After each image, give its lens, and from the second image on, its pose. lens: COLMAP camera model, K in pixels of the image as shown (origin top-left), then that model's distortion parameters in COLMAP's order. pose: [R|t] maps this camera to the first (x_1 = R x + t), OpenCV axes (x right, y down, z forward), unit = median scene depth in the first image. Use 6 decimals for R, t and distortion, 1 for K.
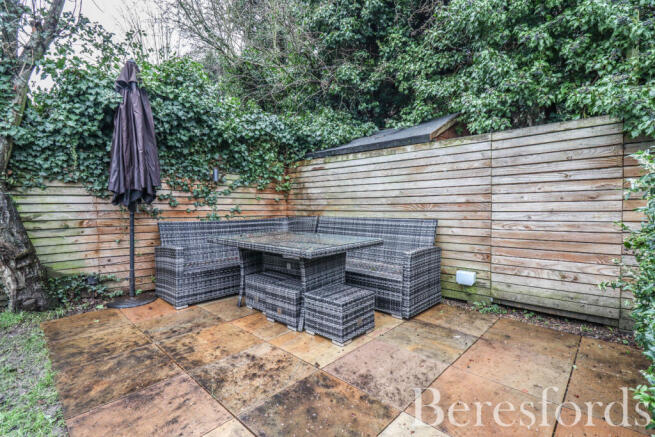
lens RADIAL K [[314.3, 0, 330.2], [0, 314.3, 212.7], [0, 0, 1]] dist [-0.021774, -0.000682]
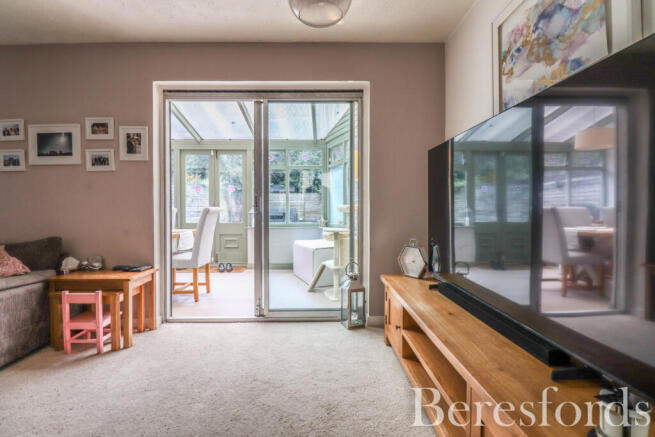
lens RADIAL K [[314.3, 0, 326.4], [0, 314.3, 215.2], [0, 0, 1]] dist [-0.021774, -0.000682]
pose [[0.721789, 0.001084, 0.692112, -2.979166], [0.001152, 0.999996, -0.002768, 0.151919], [-0.692112, 0.002796, 0.721784, -3.203032]]
